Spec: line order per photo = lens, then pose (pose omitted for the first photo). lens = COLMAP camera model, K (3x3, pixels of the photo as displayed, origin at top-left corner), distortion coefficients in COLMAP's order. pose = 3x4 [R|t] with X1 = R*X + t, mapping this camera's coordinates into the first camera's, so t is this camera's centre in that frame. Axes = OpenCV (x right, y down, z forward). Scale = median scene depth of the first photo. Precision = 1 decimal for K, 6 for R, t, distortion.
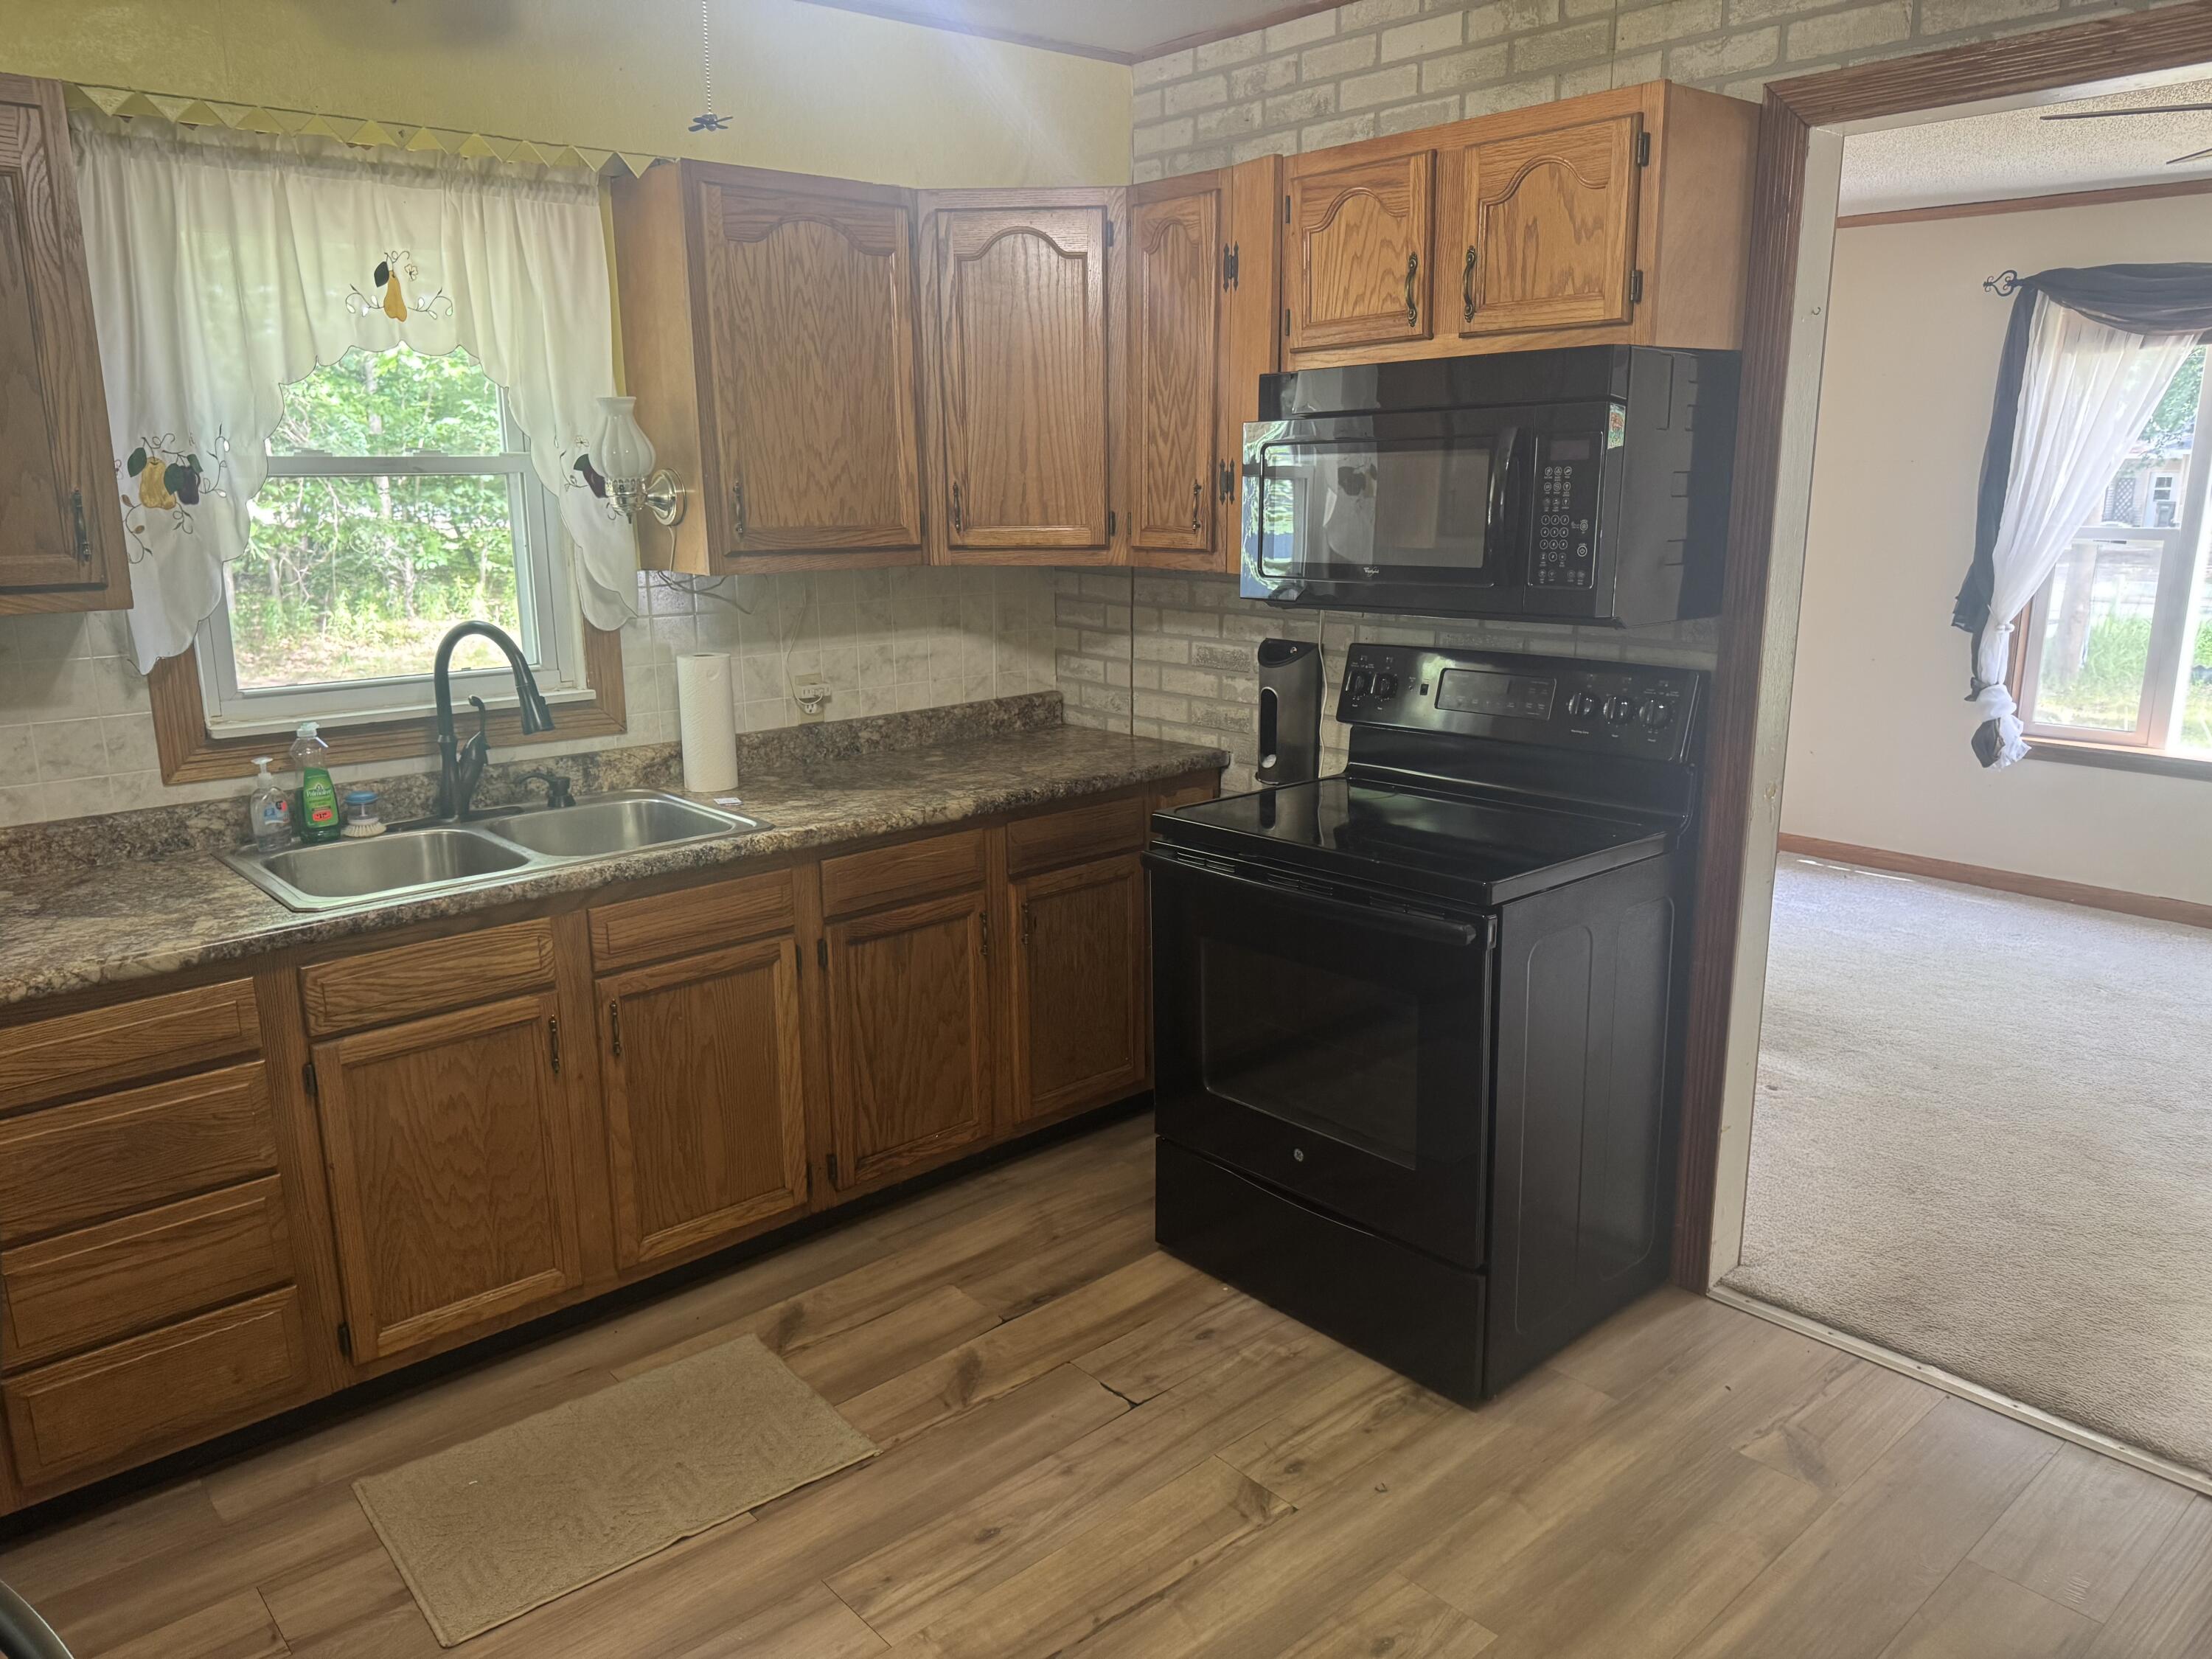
lens RADIAL K [[1568.6, 0, 1098.3], [0, 1568.6, 837.0], [0, 0, 1]] dist [0.078325, -0.100899]
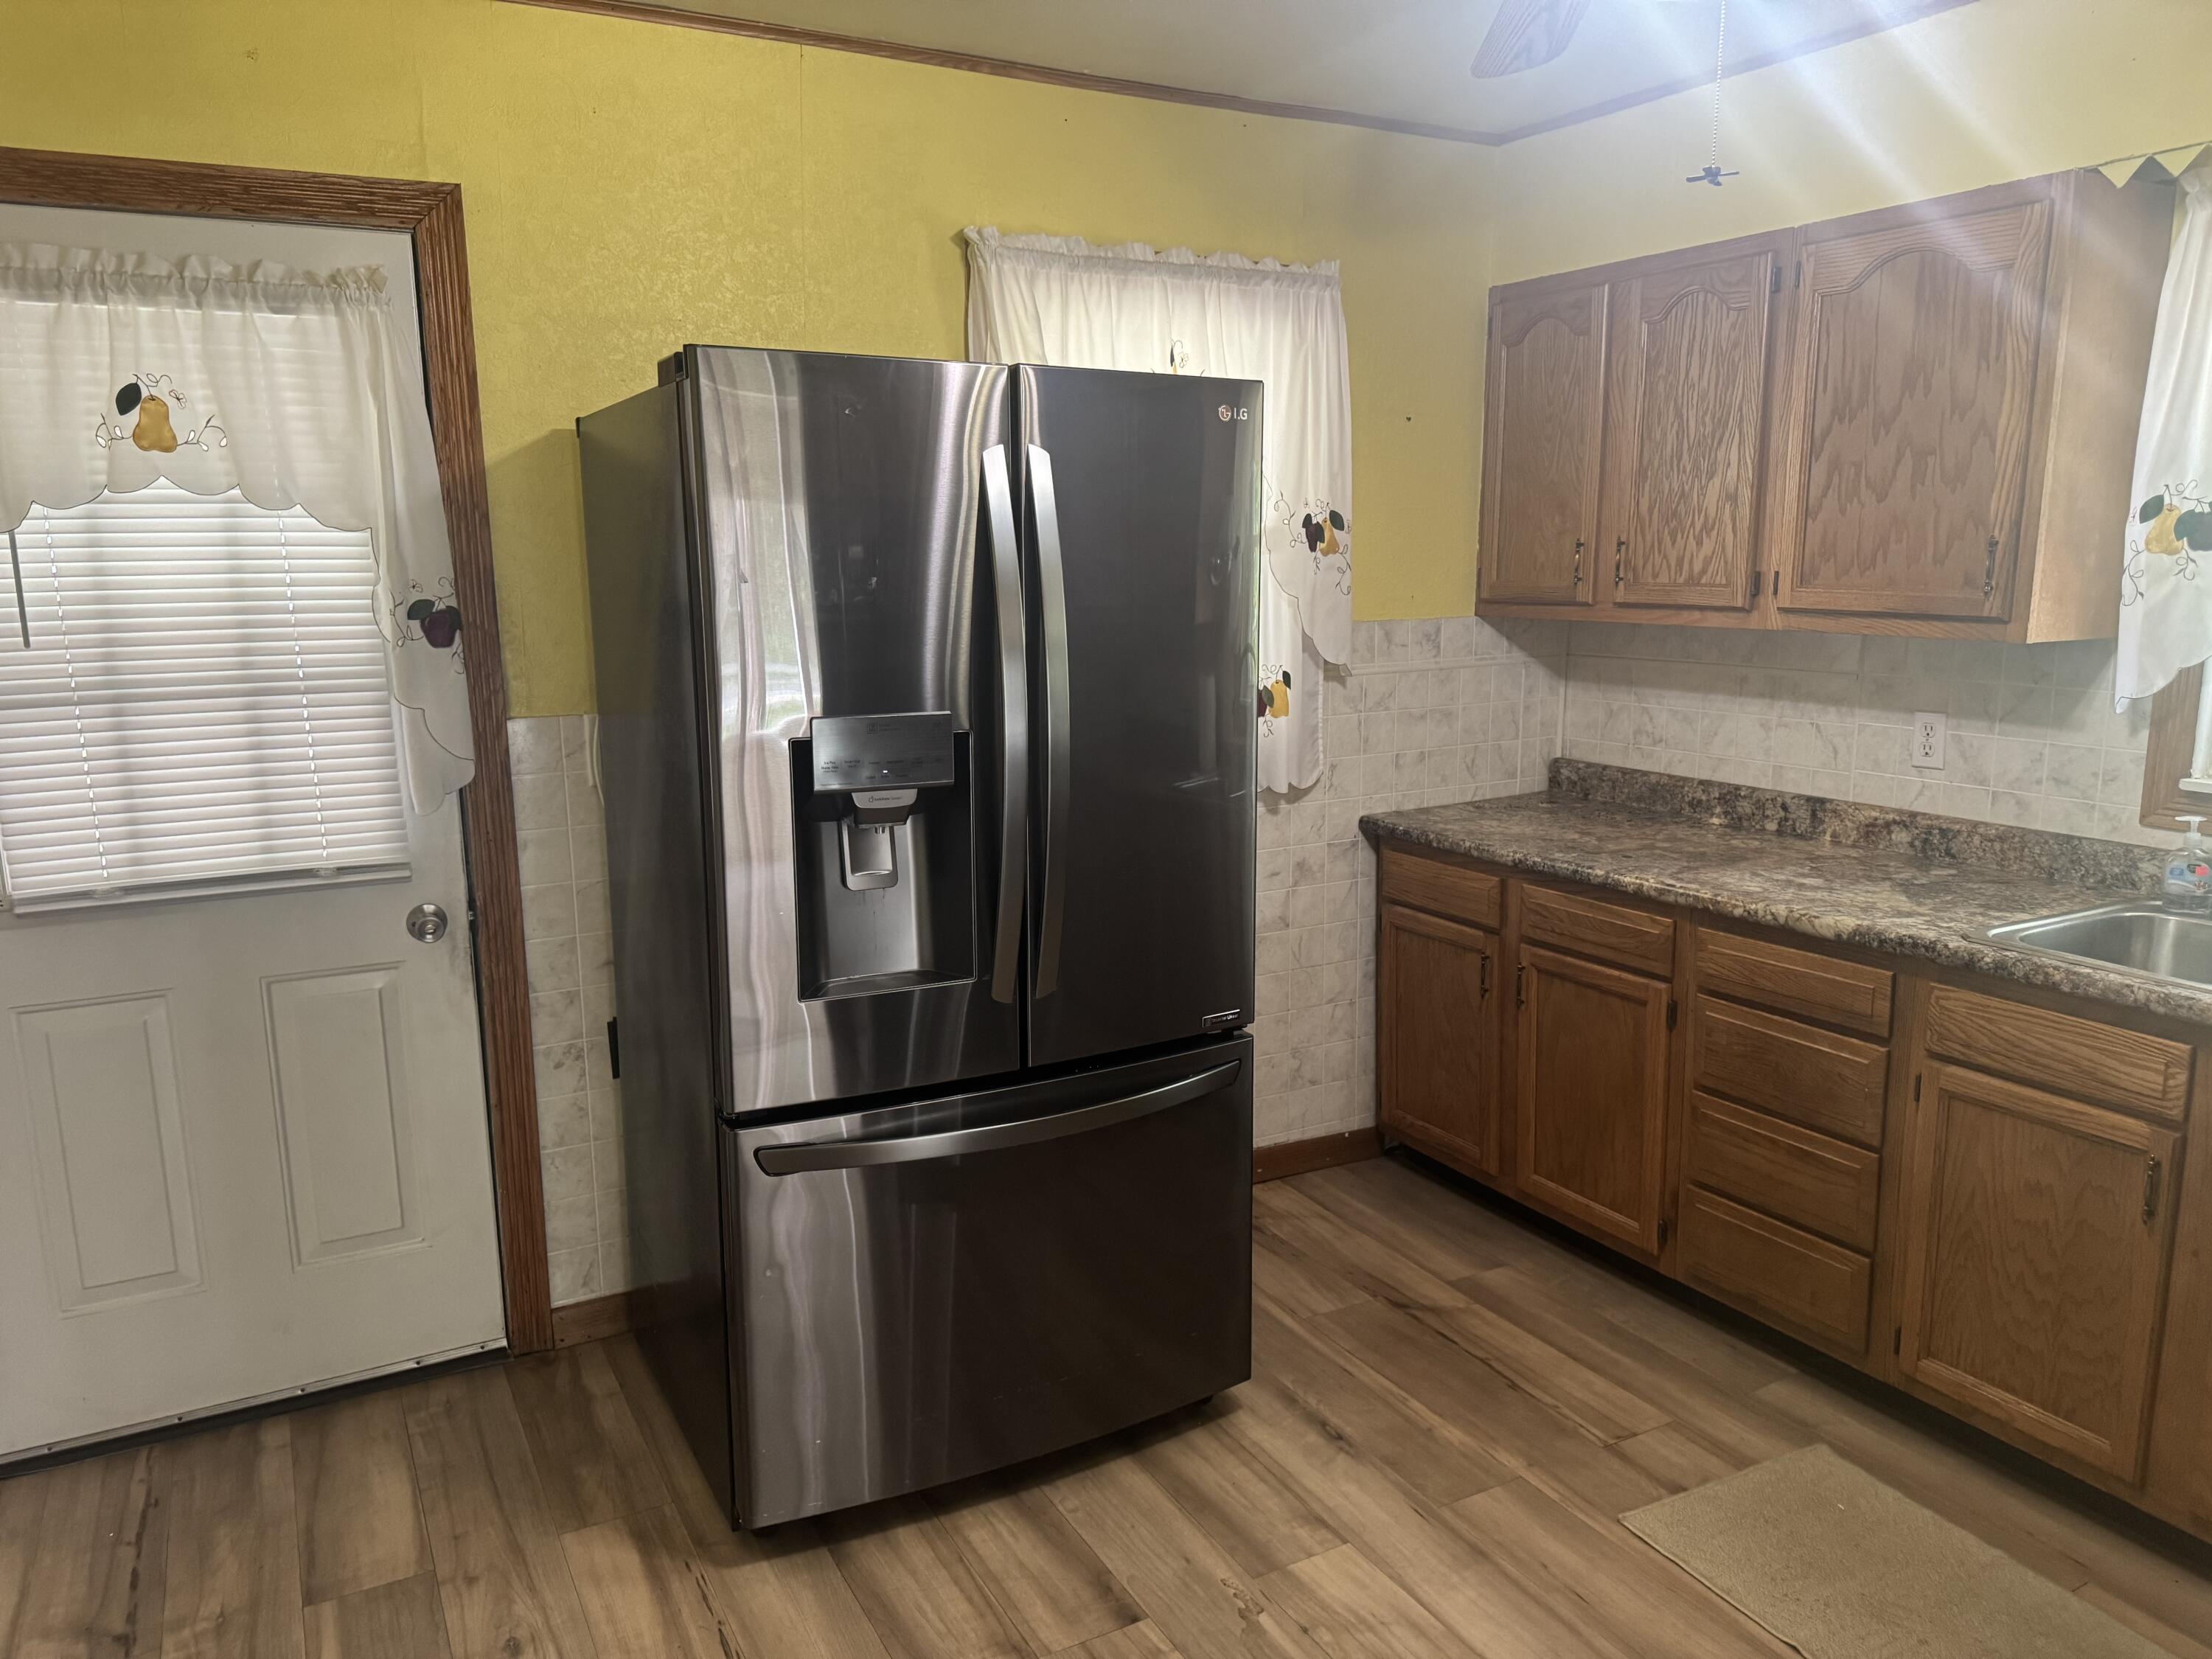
lens RADIAL K [[1568.6, 0, 1112.0], [0, 1568.6, 839.4], [0, 0, 1]] dist [0.078325, -0.100899]
pose [[-0.213951, 0.191049, -0.957980, 0.521257], [-0.214780, 0.947489, 0.236925, -0.121214], [0.952940, 0.256445, -0.161682, 0.531313]]
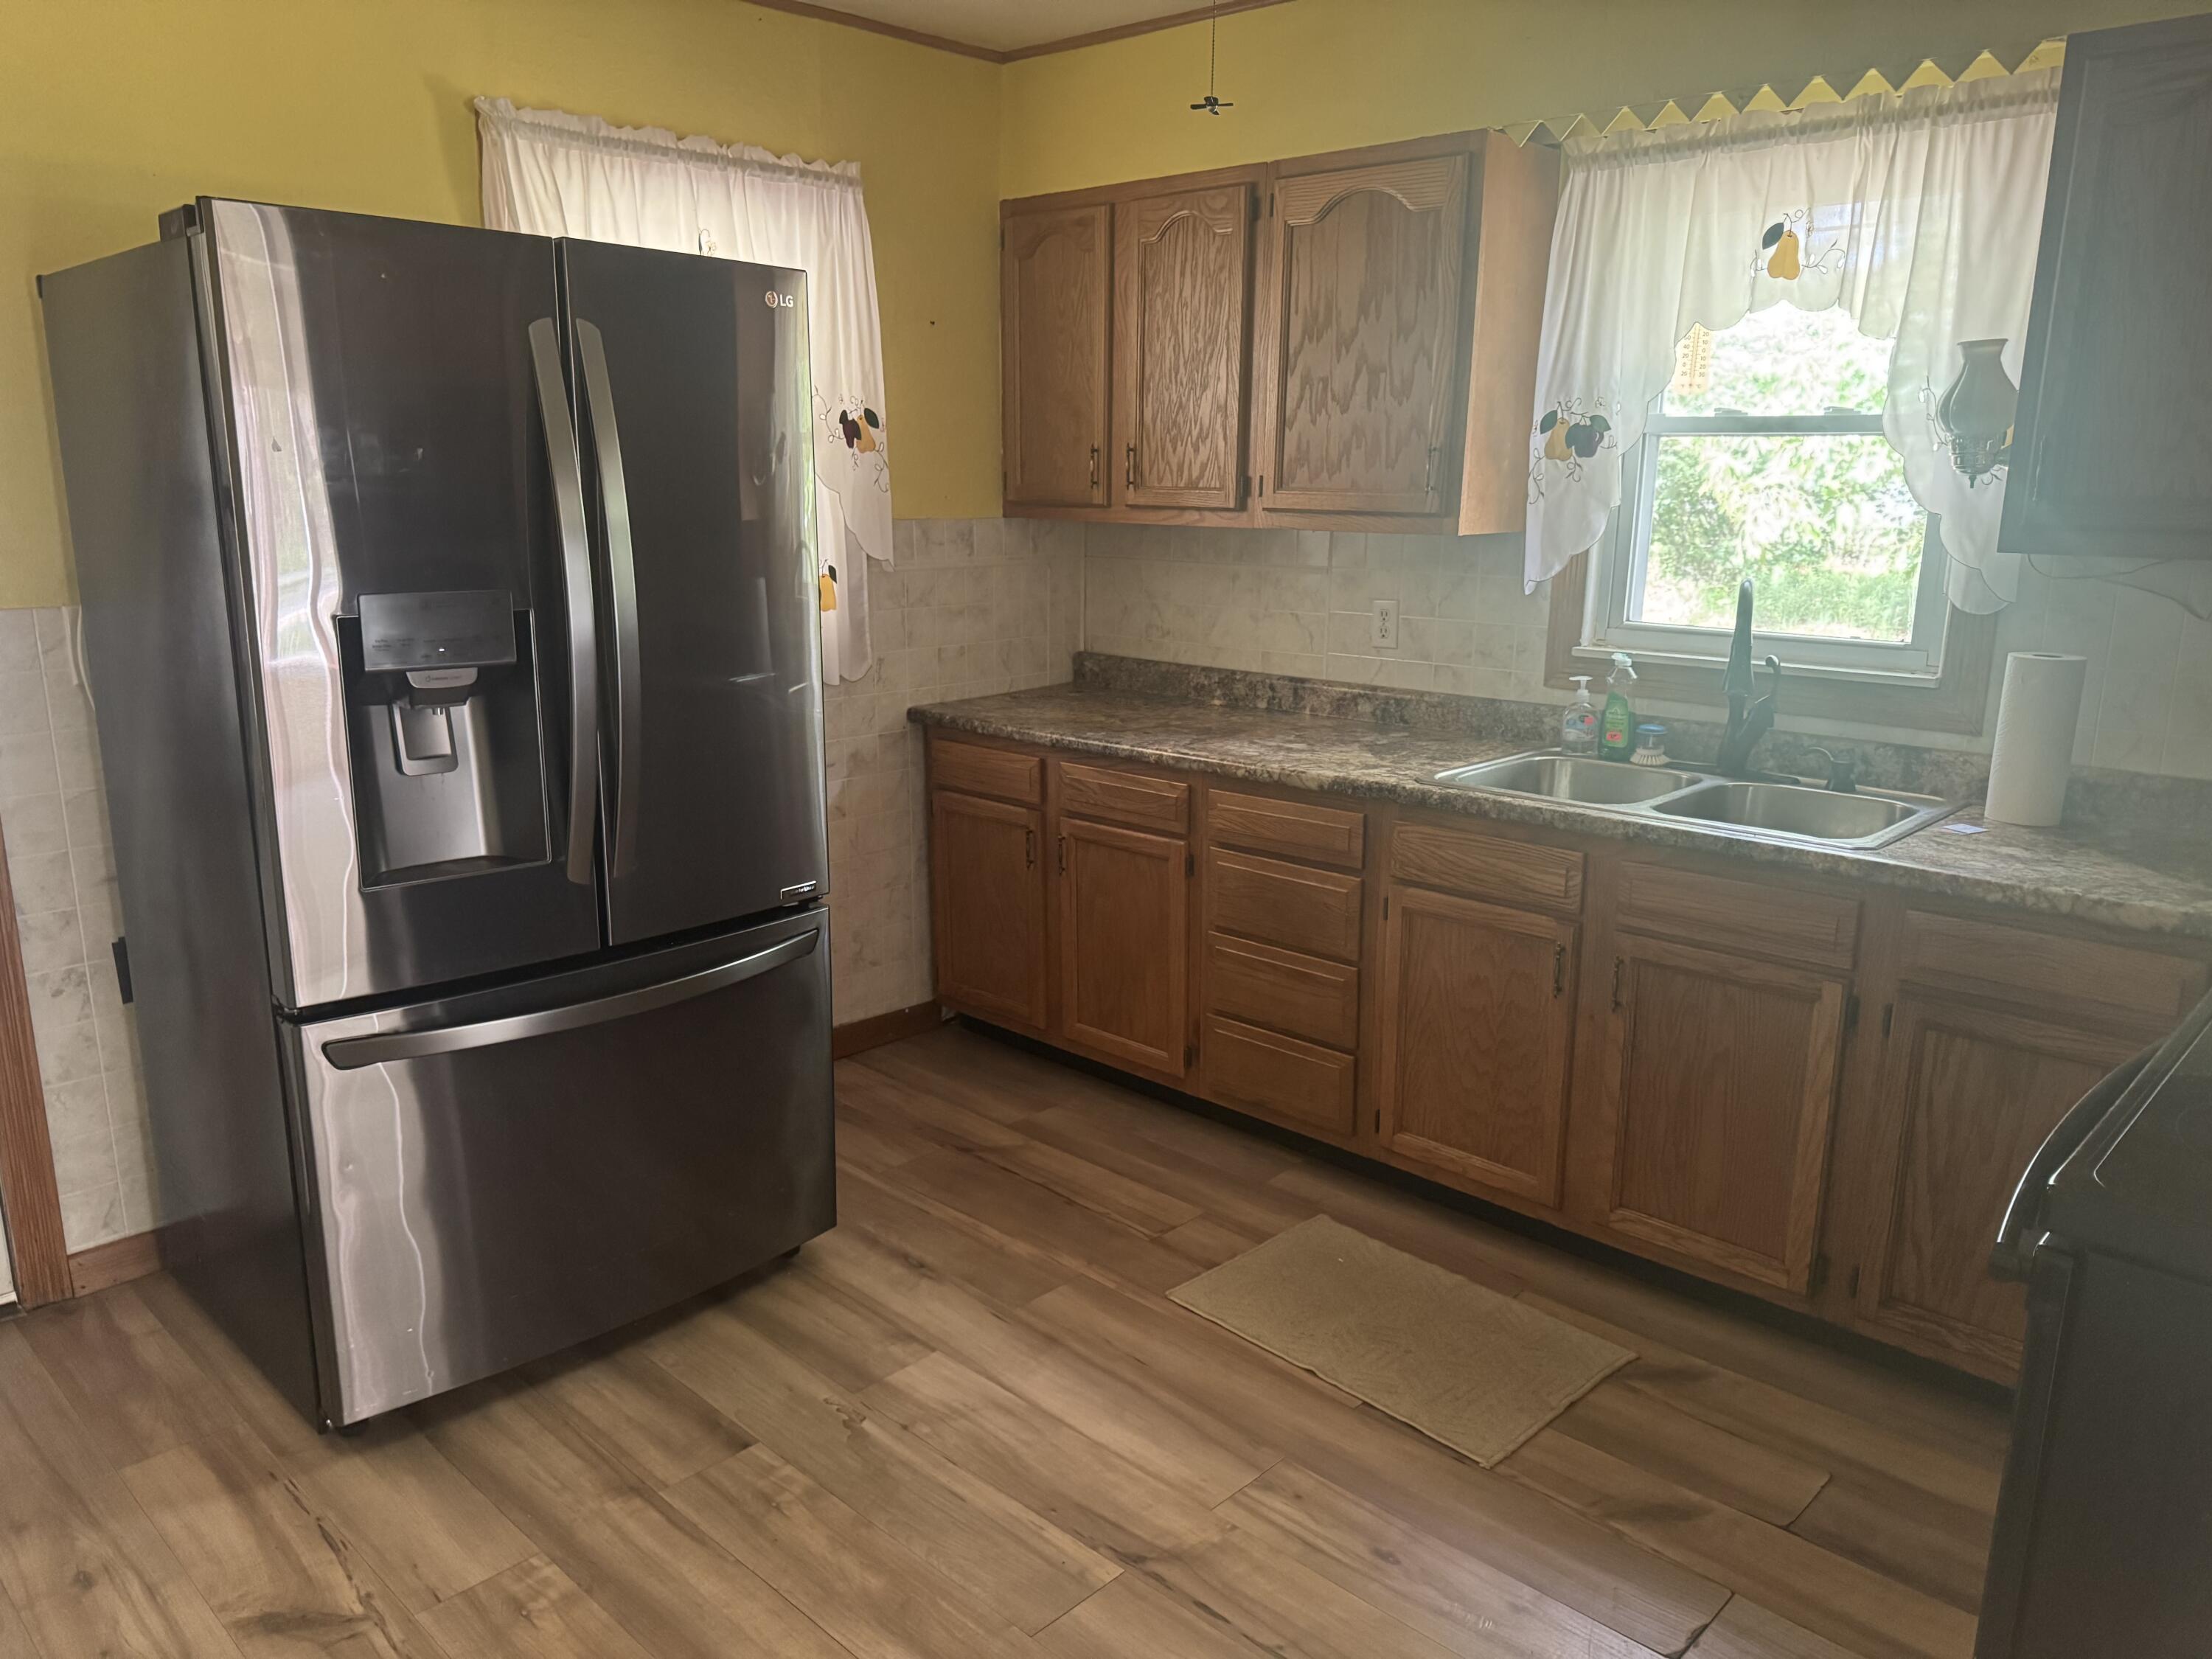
lens RADIAL K [[1568.6, 0, 1103.0], [0, 1568.6, 844.9], [0, 0, 1]] dist [0.078325, -0.100899]
pose [[0.087482, 0.241661, -0.966409, 0.591539], [-0.237897, 0.947127, 0.215304, -0.097224], [0.967343, 0.211071, 0.140347, 0.511213]]
